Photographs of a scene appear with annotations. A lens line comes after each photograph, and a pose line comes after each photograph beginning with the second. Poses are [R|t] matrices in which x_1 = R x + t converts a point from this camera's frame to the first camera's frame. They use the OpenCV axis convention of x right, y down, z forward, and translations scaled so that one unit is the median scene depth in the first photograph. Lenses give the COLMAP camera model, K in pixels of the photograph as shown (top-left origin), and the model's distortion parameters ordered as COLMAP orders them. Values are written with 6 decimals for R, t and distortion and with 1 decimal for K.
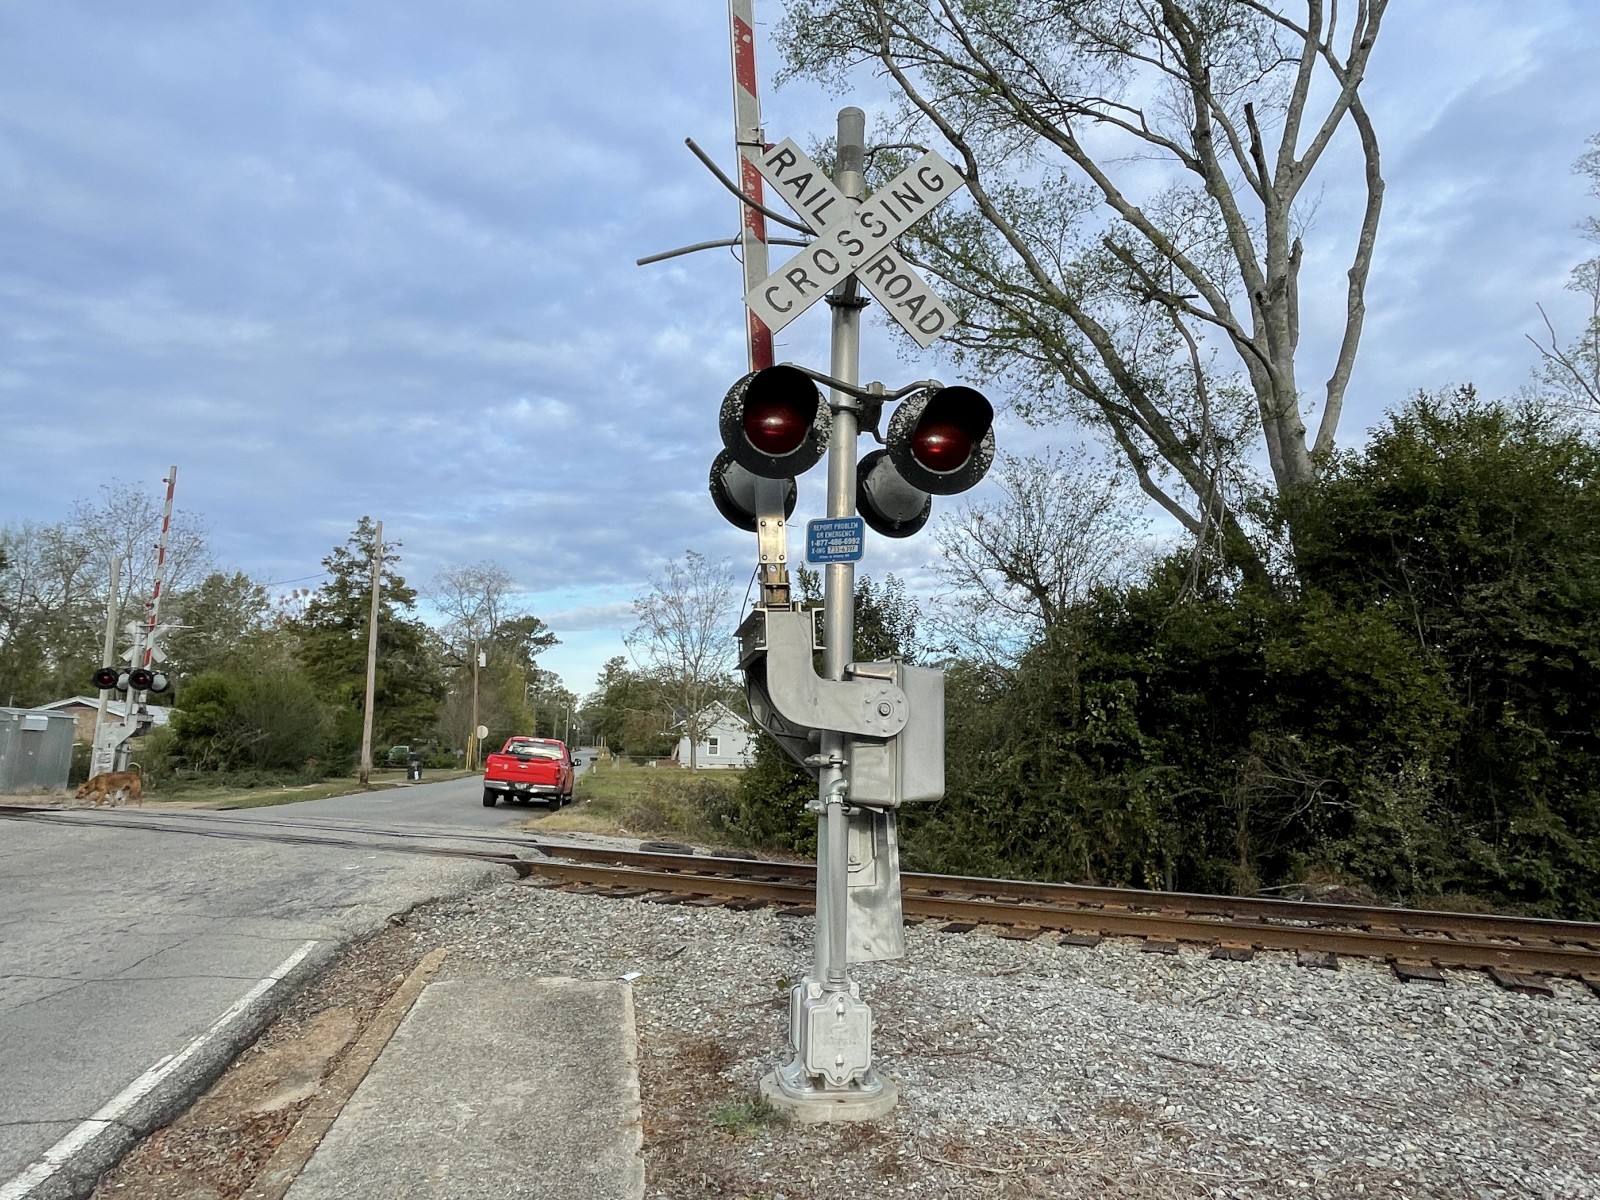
lens RADIAL K [[954.5, 0, 810.1], [0, 954.5, 602.3], [0, 0, 1]] dist [-0.014826, 0.001865]
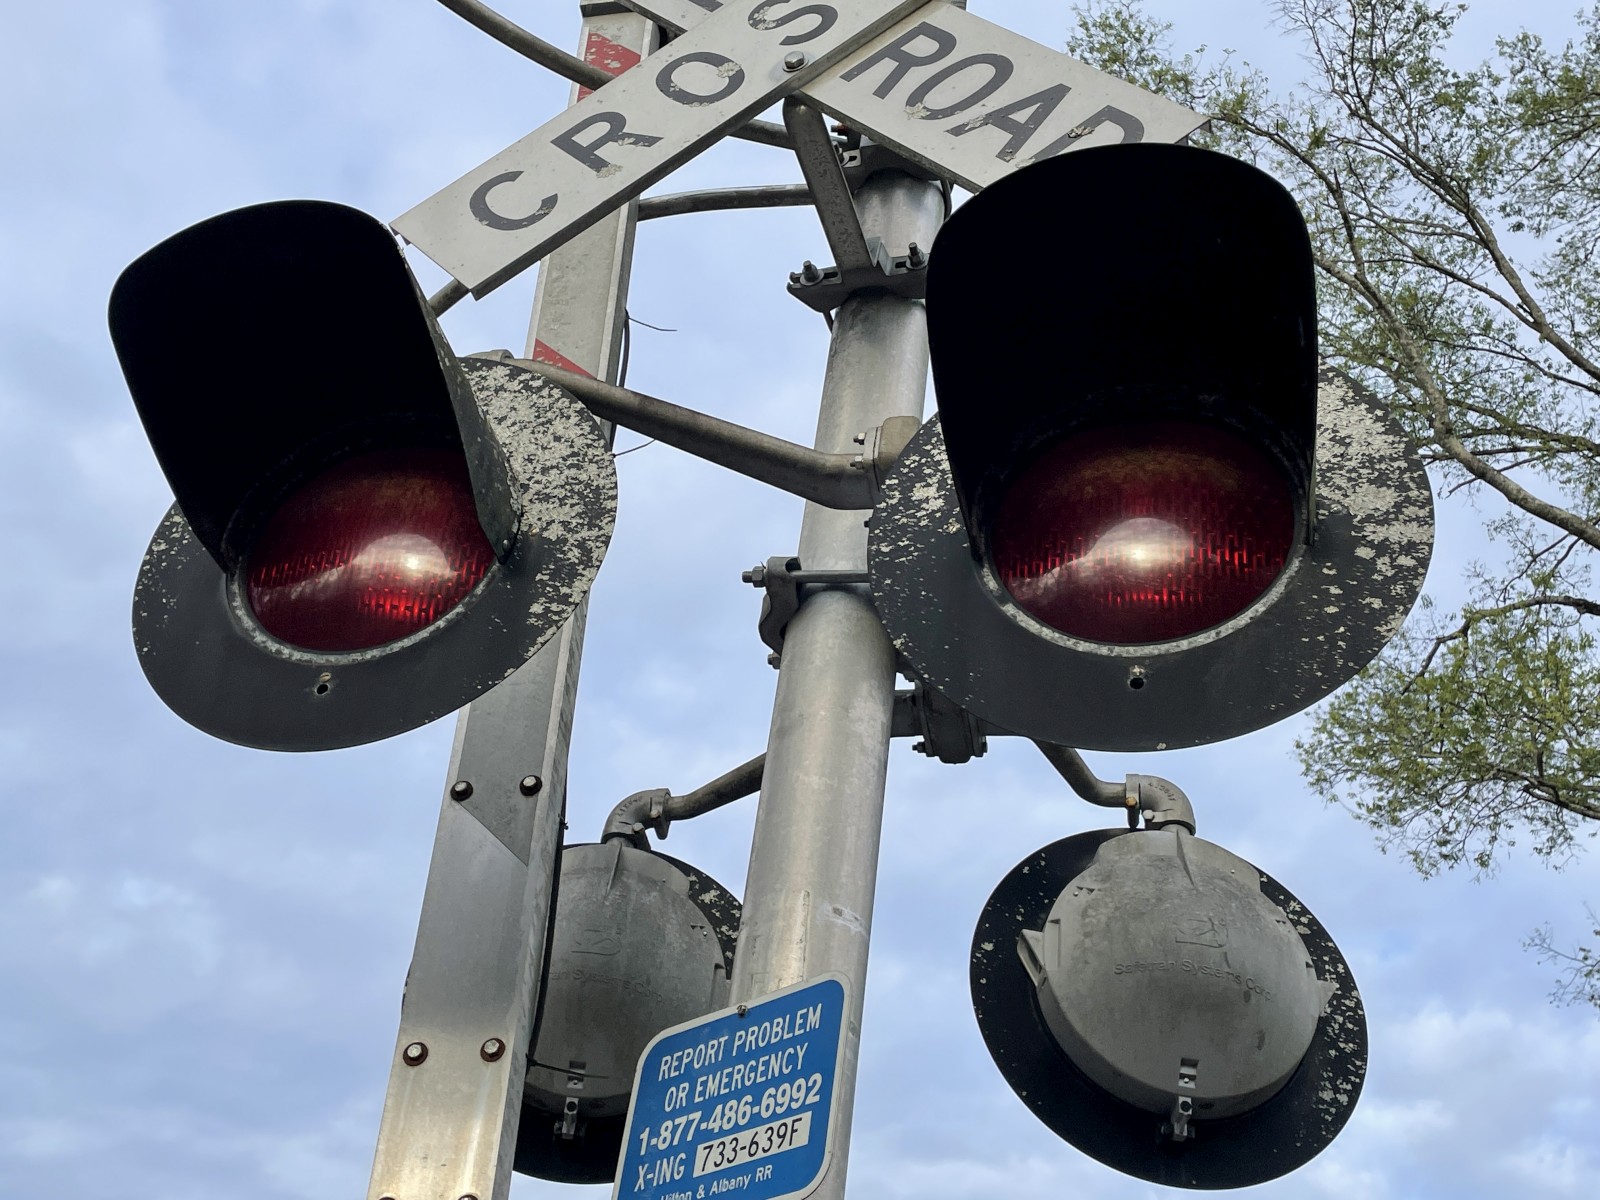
lens RADIAL K [[1806.0, 0, 800.0], [0, 1806.0, 600.0], [0, 0, 1]] dist [0.085360, 0.000914]
pose [[0.936502, -0.159937, -0.312064, 0.065294], [-0.032154, 0.847012, -0.530600, 0.017652], [0.349184, 0.506943, 0.788086, 0.237211]]
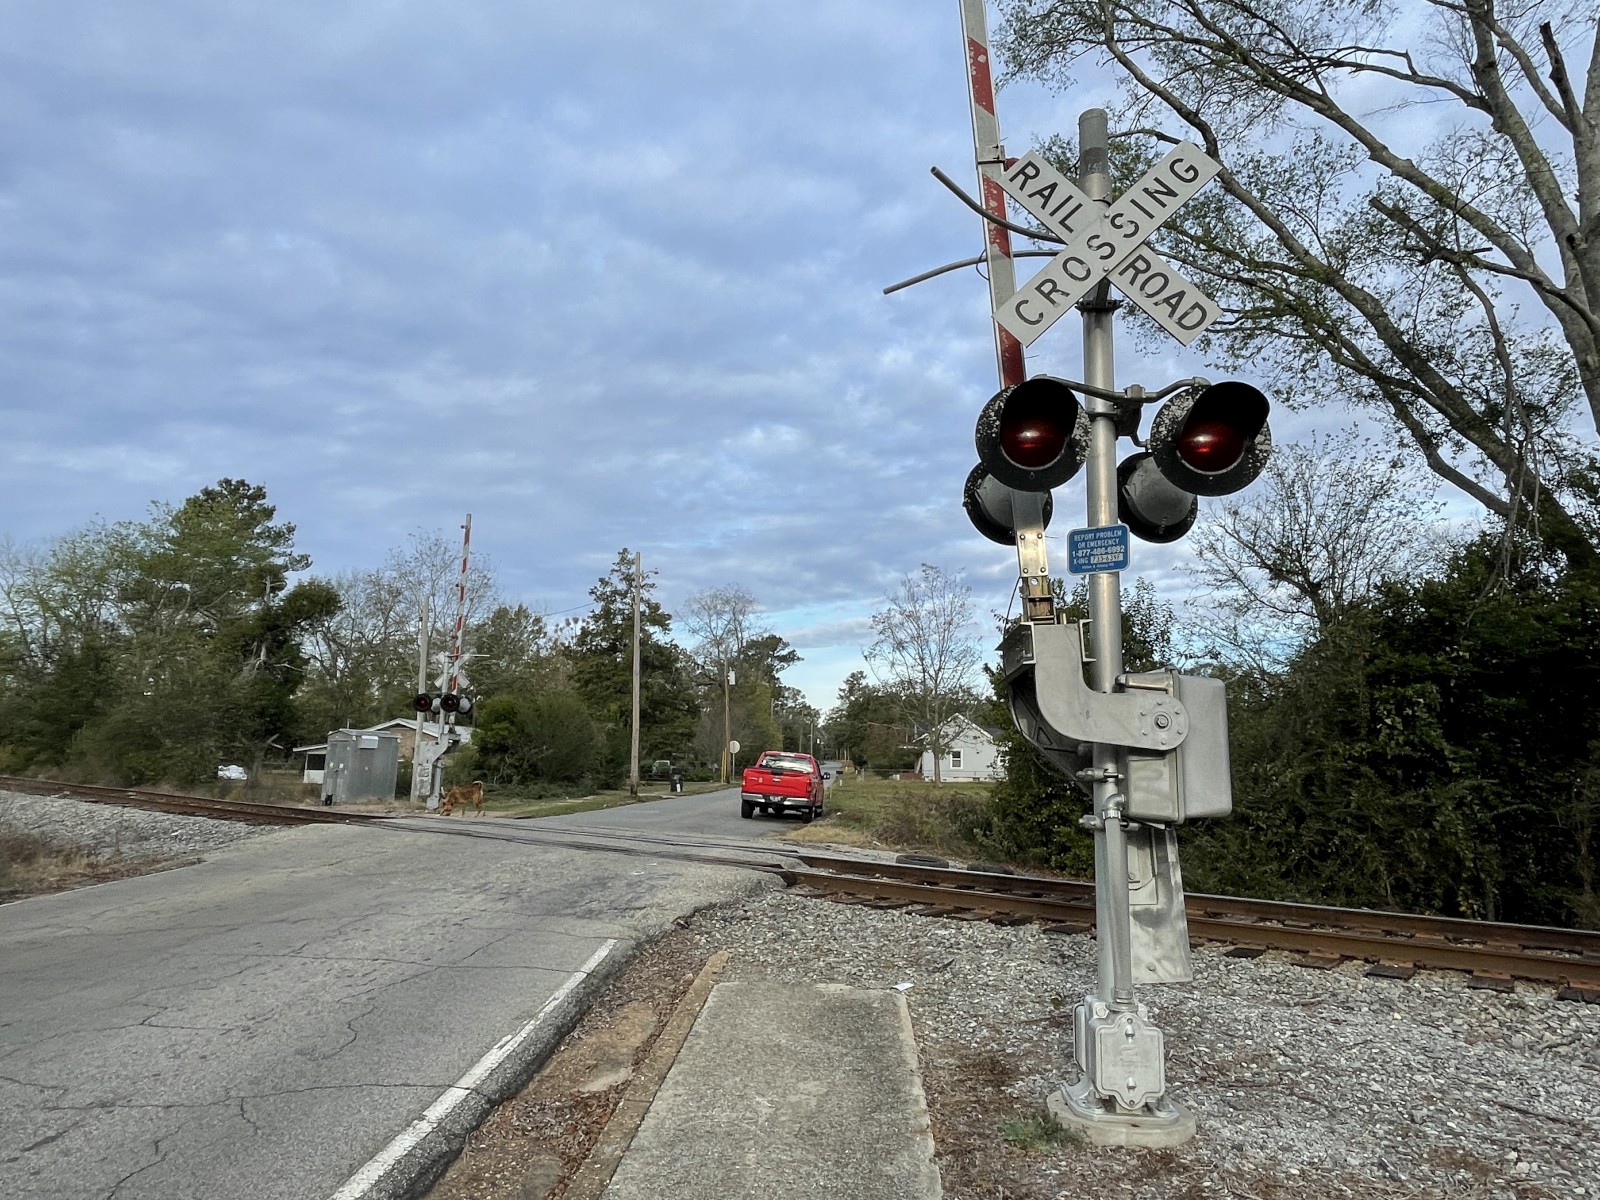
lens RADIAL K [[954.5, 0, 810.1], [0, 954.5, 602.3], [0, 0, 1]] dist [-0.014826, 0.001865]
pose [[0.969267, -0.043439, -0.242144, -0.009498], [0.040190, 0.999024, -0.018345, -0.001718], [0.242705, 0.008049, 0.970067, -0.007979]]
